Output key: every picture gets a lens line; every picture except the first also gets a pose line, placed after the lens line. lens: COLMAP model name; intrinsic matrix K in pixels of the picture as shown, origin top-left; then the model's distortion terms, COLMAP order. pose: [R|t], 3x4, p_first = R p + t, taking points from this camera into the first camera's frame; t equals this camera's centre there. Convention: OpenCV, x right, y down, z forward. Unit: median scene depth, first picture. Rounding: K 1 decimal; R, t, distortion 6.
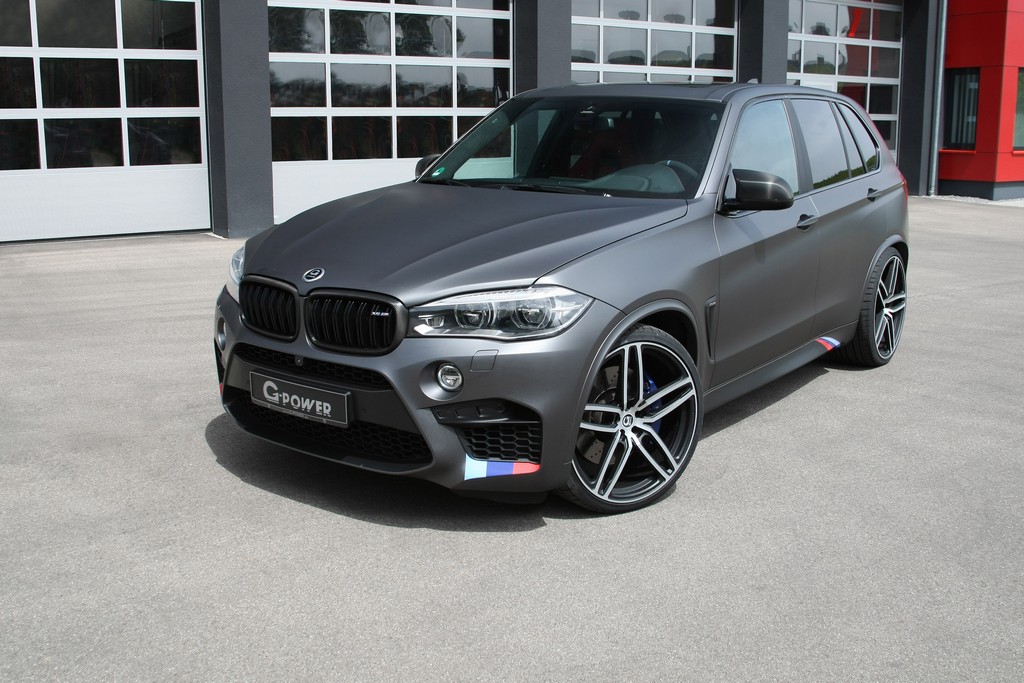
lens RADIAL K [[1055.6, 0, 512.0], [0, 1055.6, 341.5], [0, 0, 1]] dist [-0.088747, -0.003658]
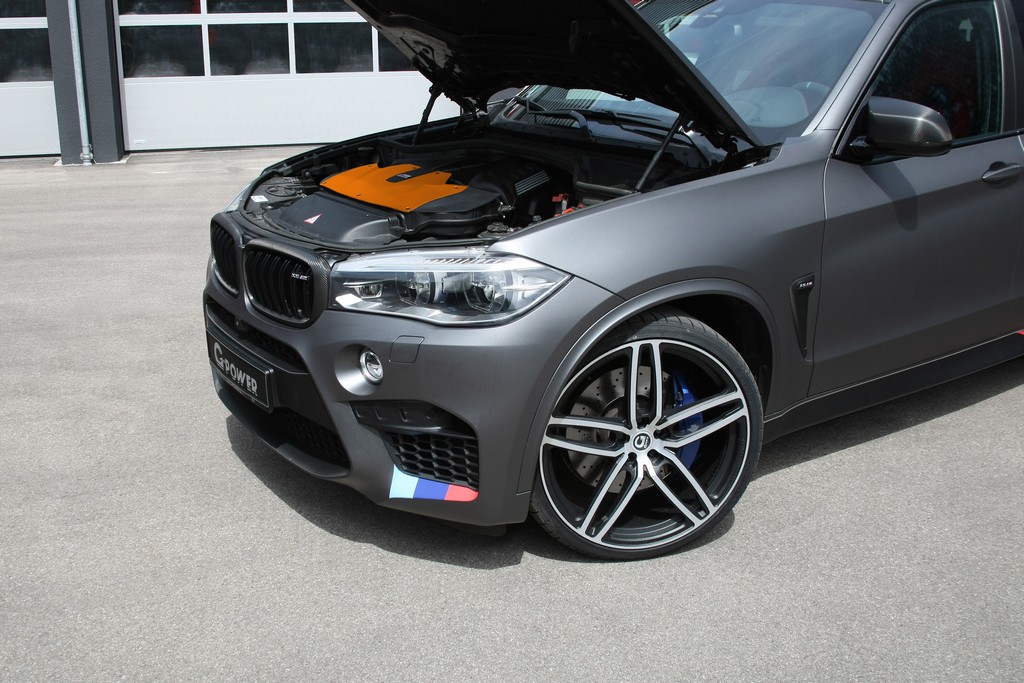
lens RADIAL K [[1052.3, 0, 484.2], [0, 1052.3, 388.6], [0, 0, 1]] dist [-0.086997, 0.001637]
pose [[0.938075, 0.112001, -0.327827, 0.247441], [-0.070740, 0.988287, 0.135223, -0.054161], [0.339132, -0.103659, 0.935010, 0.282298]]
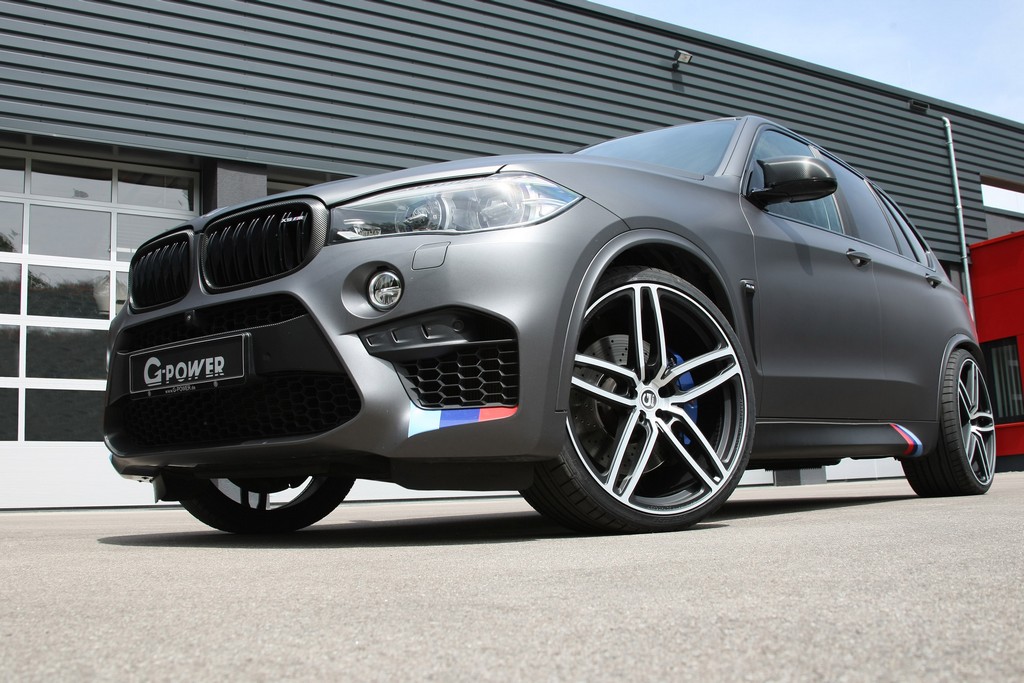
lens RADIAL K [[1118.5, 0, 512.0], [0, 1118.5, 341.5], [0, 0, 1]] dist [-0.136788, -0.002768]
pose [[0.998412, -0.049349, -0.027166, 0.041132], [0.036136, 0.931020, -0.363175, 0.312881], [0.043214, 0.361617, 0.931325, 0.289025]]
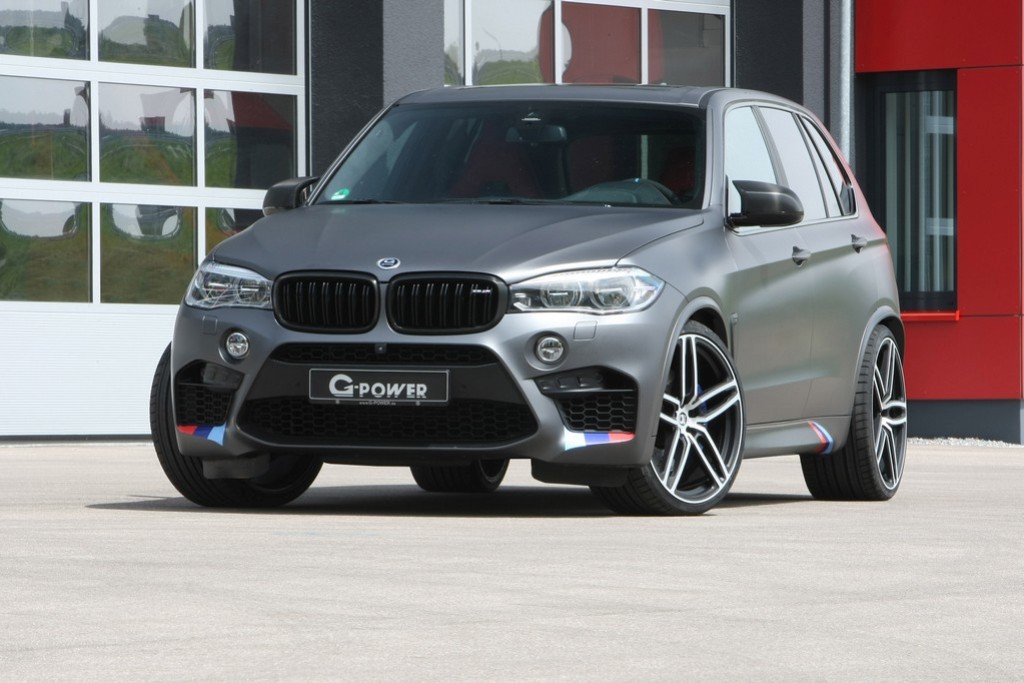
lens RADIAL K [[6098.0, 0, 619.5], [0, 6098.0, 342.0], [0, 0, 1]] dist [2.642194, -201.530510]
pose [[0.934553, -0.000629, 0.355823, -1.973832], [0.075515, 0.977570, -0.196610, 1.122826], [-0.347718, 0.210612, 0.913638, -4.191101]]
